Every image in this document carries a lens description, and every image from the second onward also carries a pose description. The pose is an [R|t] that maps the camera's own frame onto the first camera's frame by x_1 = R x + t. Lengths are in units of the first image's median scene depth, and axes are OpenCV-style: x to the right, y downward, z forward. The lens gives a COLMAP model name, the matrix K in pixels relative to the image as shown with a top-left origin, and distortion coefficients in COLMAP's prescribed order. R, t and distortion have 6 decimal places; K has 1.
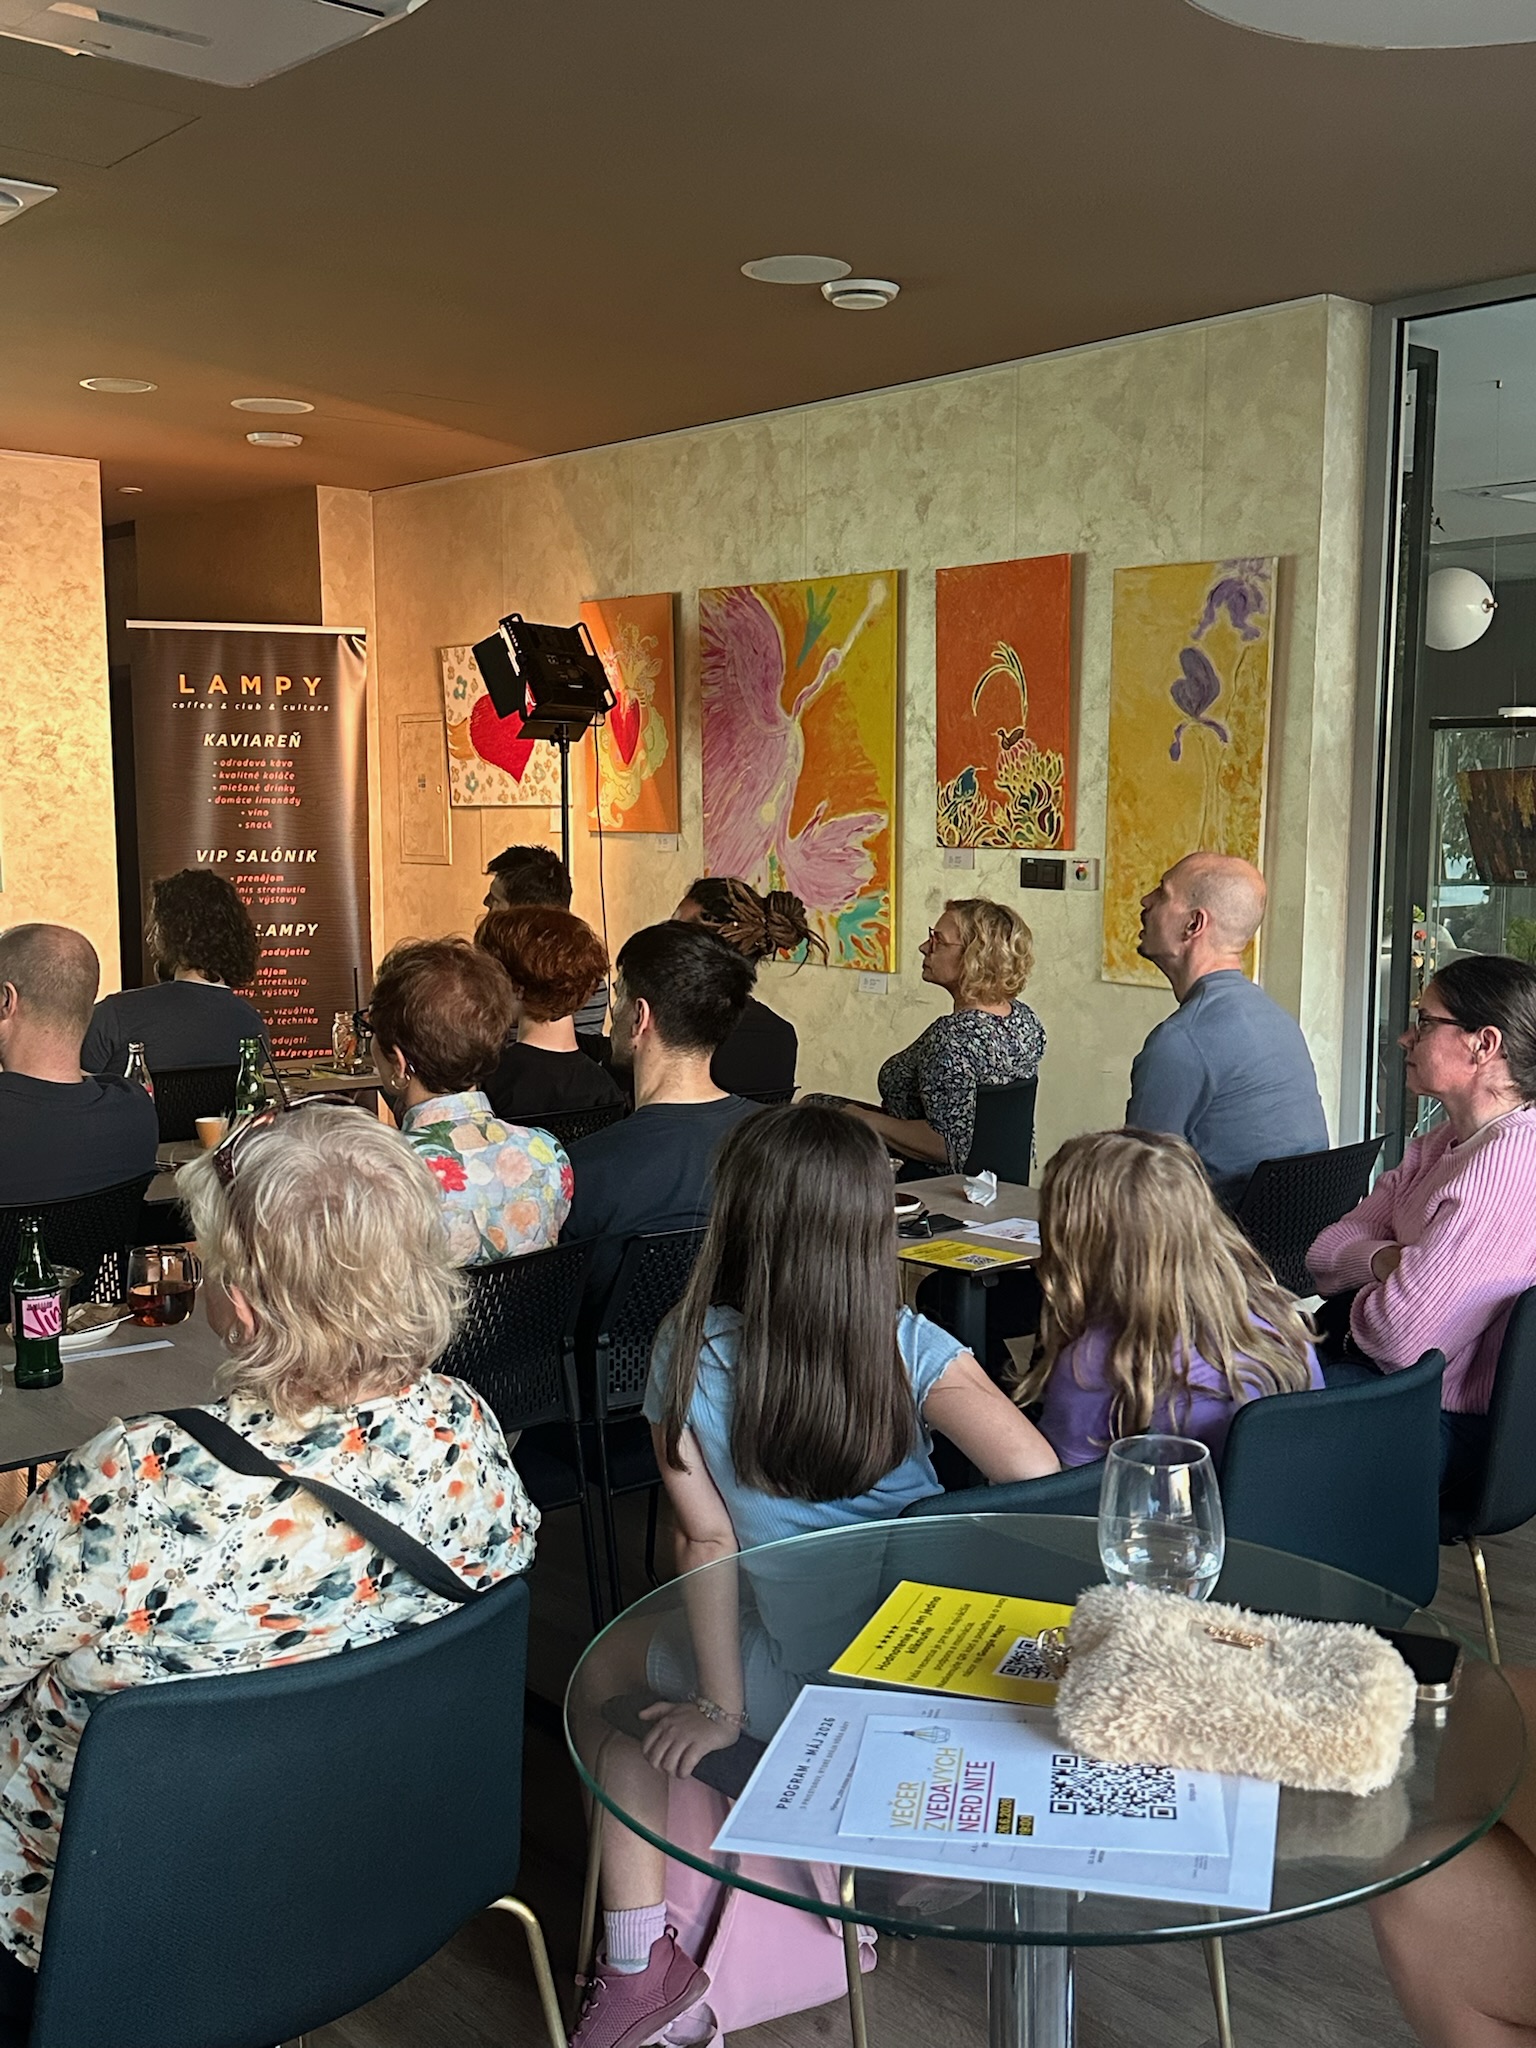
lens RADIAL K [[2118.3, 0, 762.6], [0, 2118.3, 1025.8], [0, 0, 1]] dist [0.129229, 0.000000]
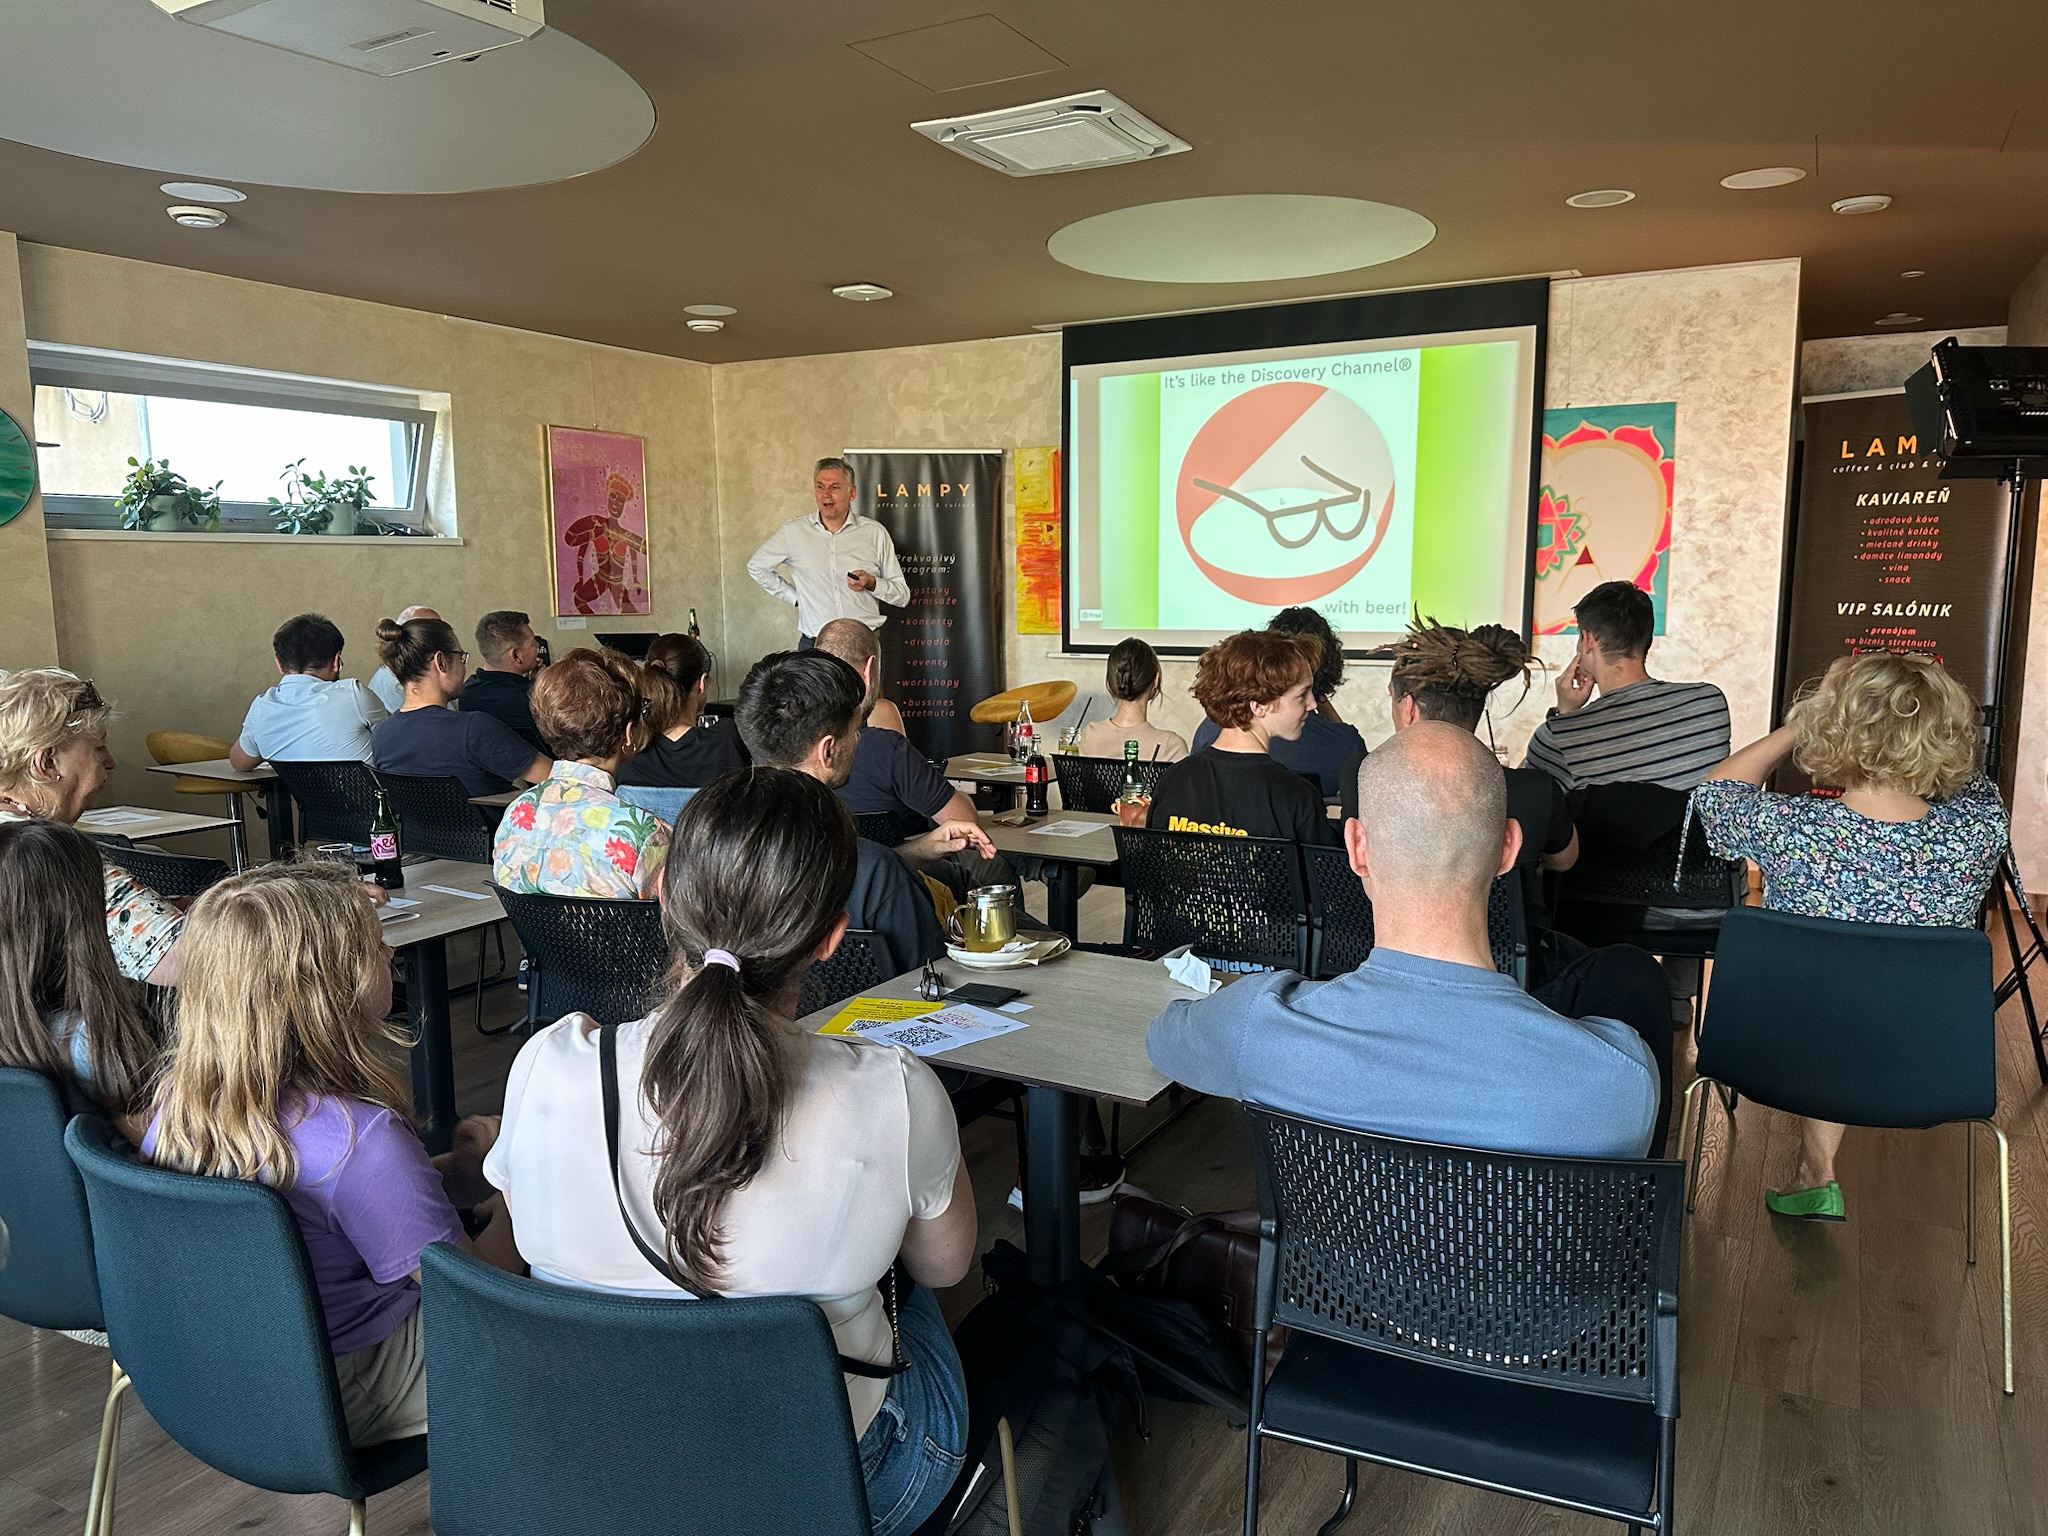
lens RADIAL K [[1421.7, 0, 1025.0], [0, 1421.7, 821.2], [0, 0, 1]] dist [0.003615, -0.024558]
pose [[0.311787, 0.156709, -0.937140, 0.305518], [-0.091605, 0.986668, 0.134515, -0.032497], [0.945726, 0.043907, 0.321986, 0.388576]]
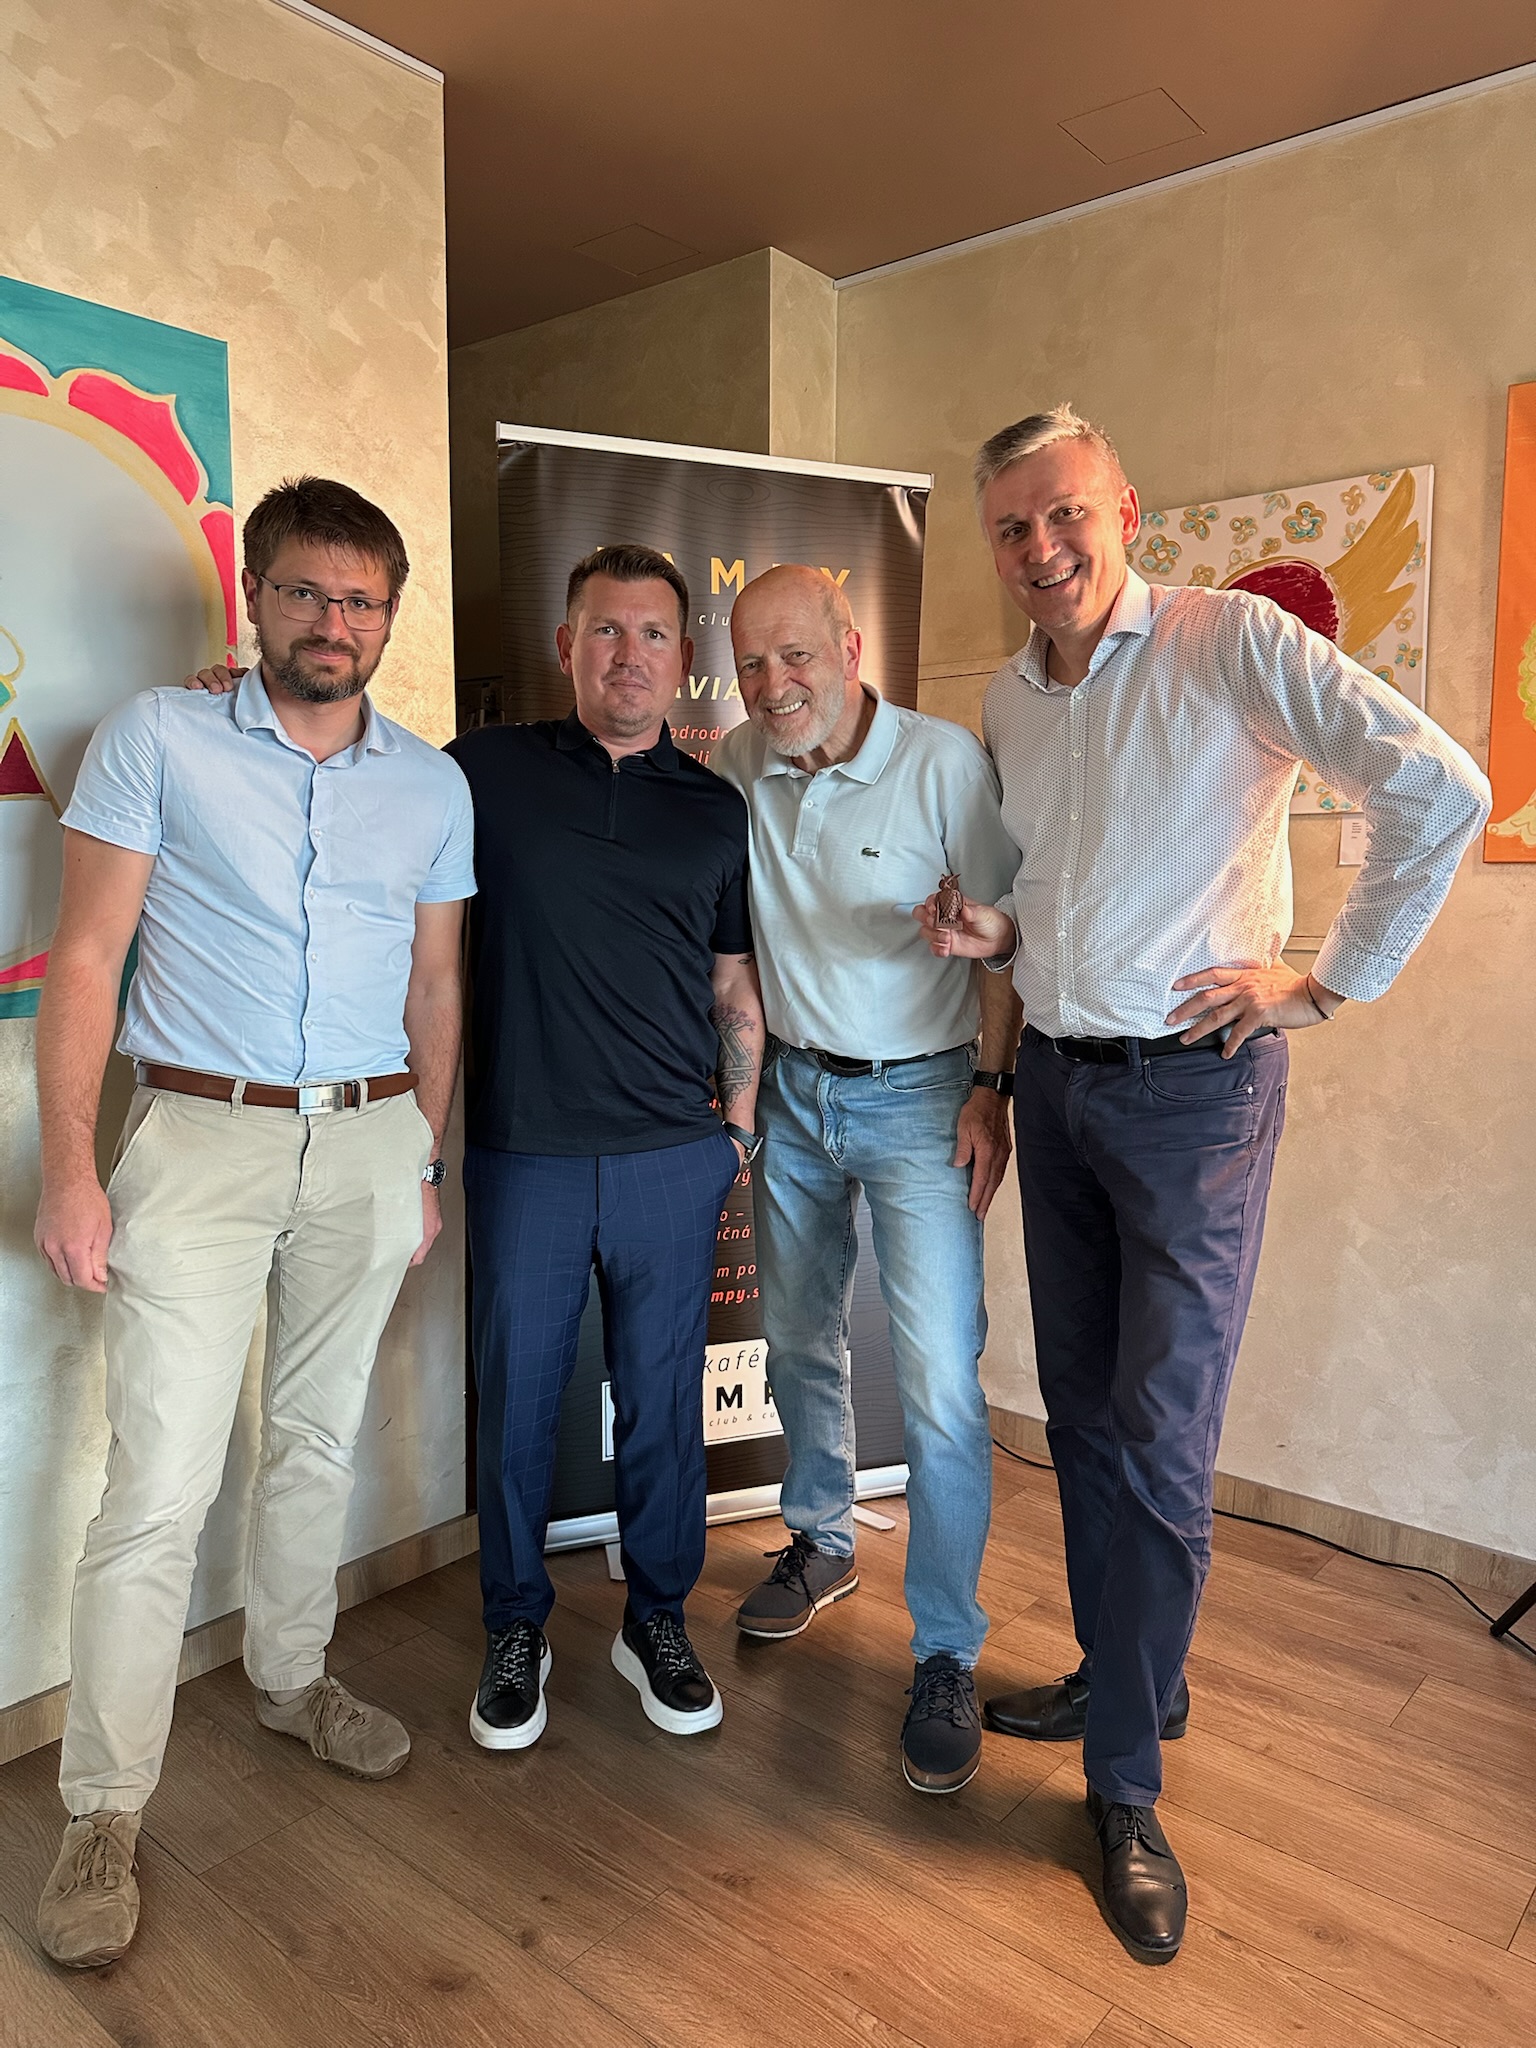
lens RADIAL K [[1421.7, 0, 783.8], [0, 1421.7, 1044.1], [0, 0, 1]] dist [0.003615, -0.024558]
pose [[0.988170, -0.015690, 0.152558, -0.283668], [0.014047, 0.999831, 0.011844, -0.053738], [-0.152718, -0.009561, 0.988224, 0.677180]]
